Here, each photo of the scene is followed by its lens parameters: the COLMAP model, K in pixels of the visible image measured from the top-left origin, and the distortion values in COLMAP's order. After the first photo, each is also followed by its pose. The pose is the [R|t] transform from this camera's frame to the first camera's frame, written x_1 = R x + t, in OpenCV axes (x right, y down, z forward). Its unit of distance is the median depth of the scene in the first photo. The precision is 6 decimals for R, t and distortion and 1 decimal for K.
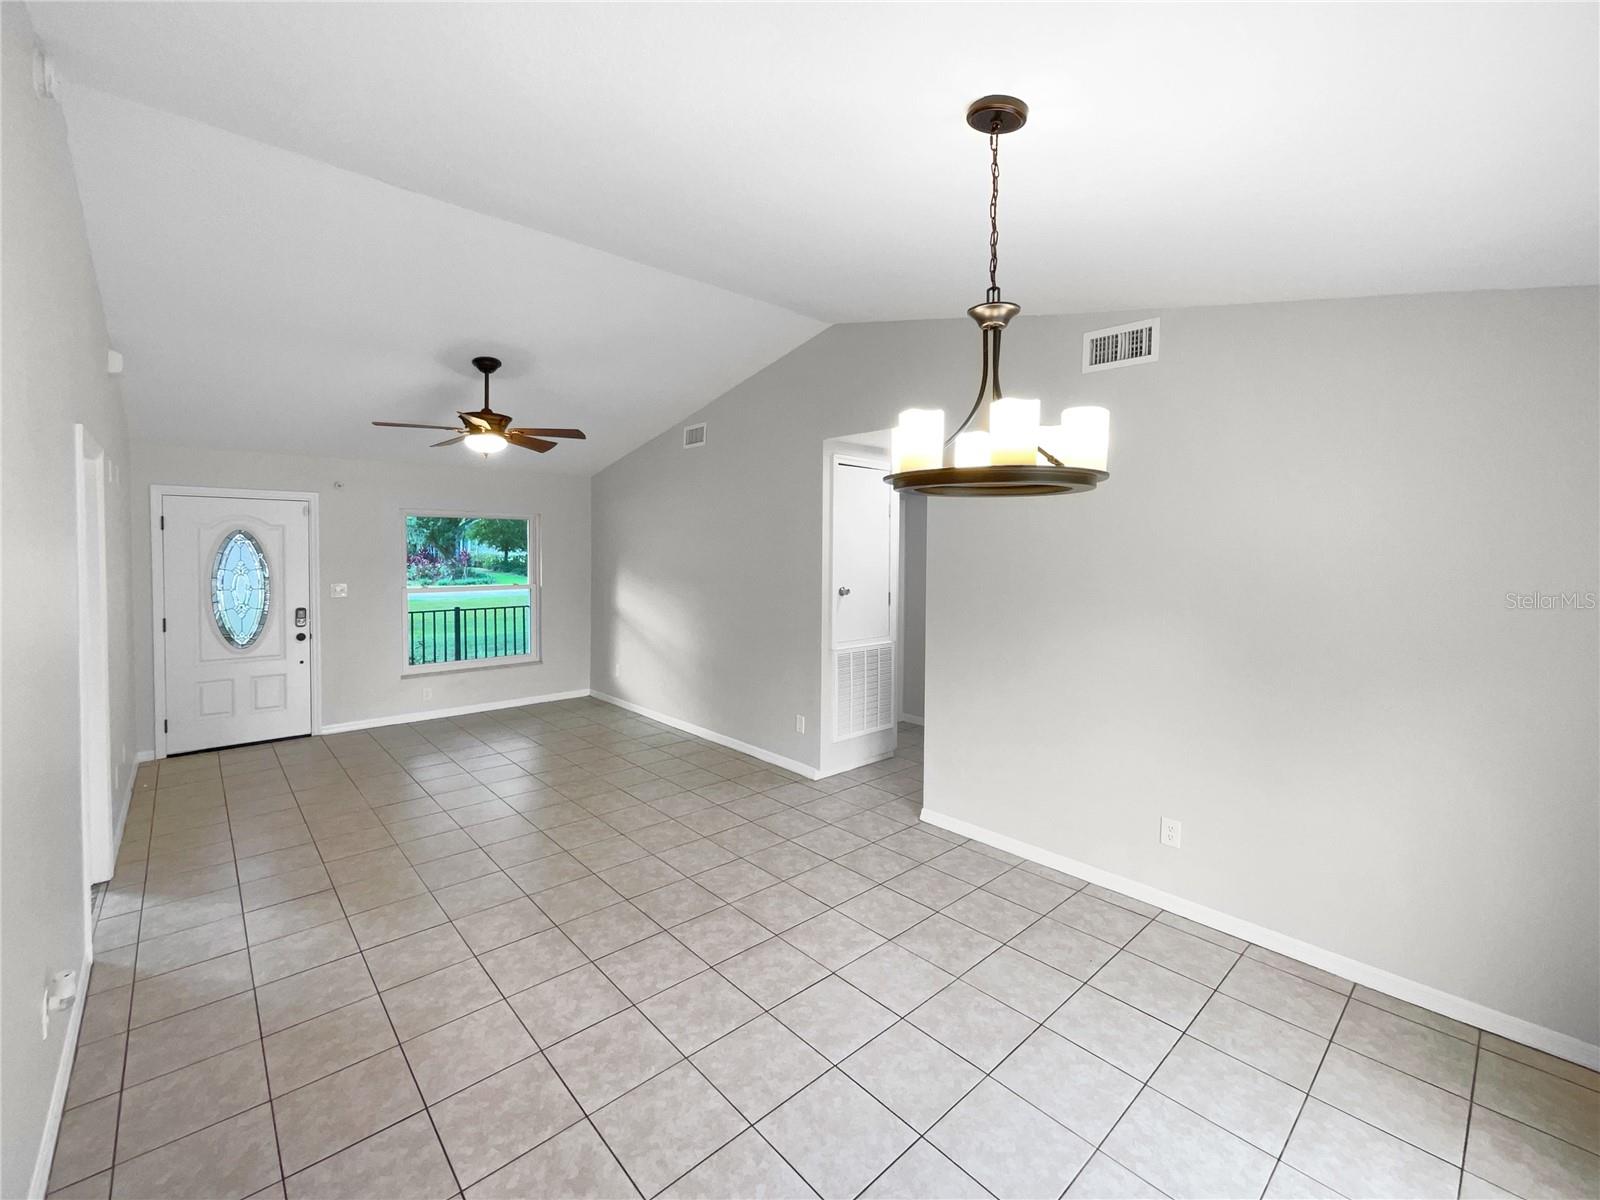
lens RADIAL K [[668.9, 0, 791.8], [0, 668.9, 590.8], [0, 0, 1]] dist [0.001517, 0.000523]
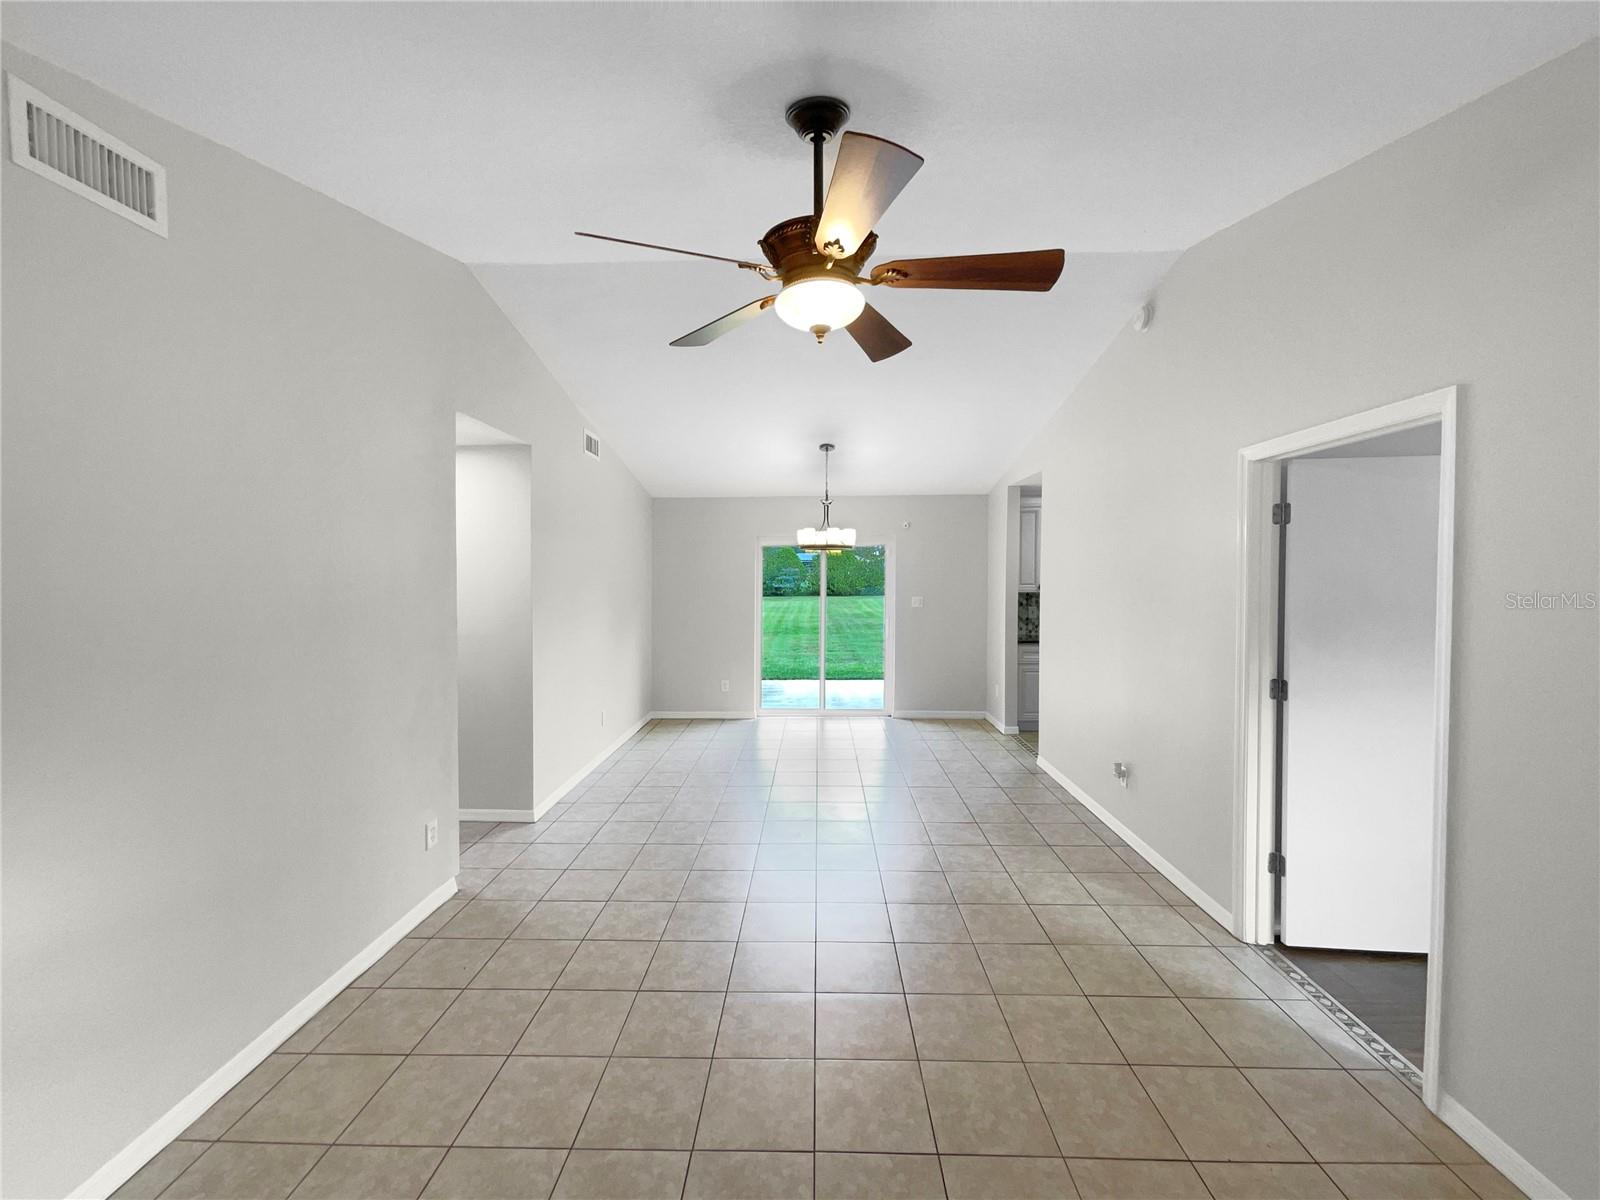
lens RADIAL K [[668.9, 0, 796.1], [0, 668.9, 596.9], [0, 0, 1]] dist [0.001517, 0.000523]
pose [[-0.723634, -0.029391, 0.689558, -1.037537], [0.039201, 0.995730, 0.083580, -0.100265], [-0.689070, 0.087512, -0.719392, 1.835970]]
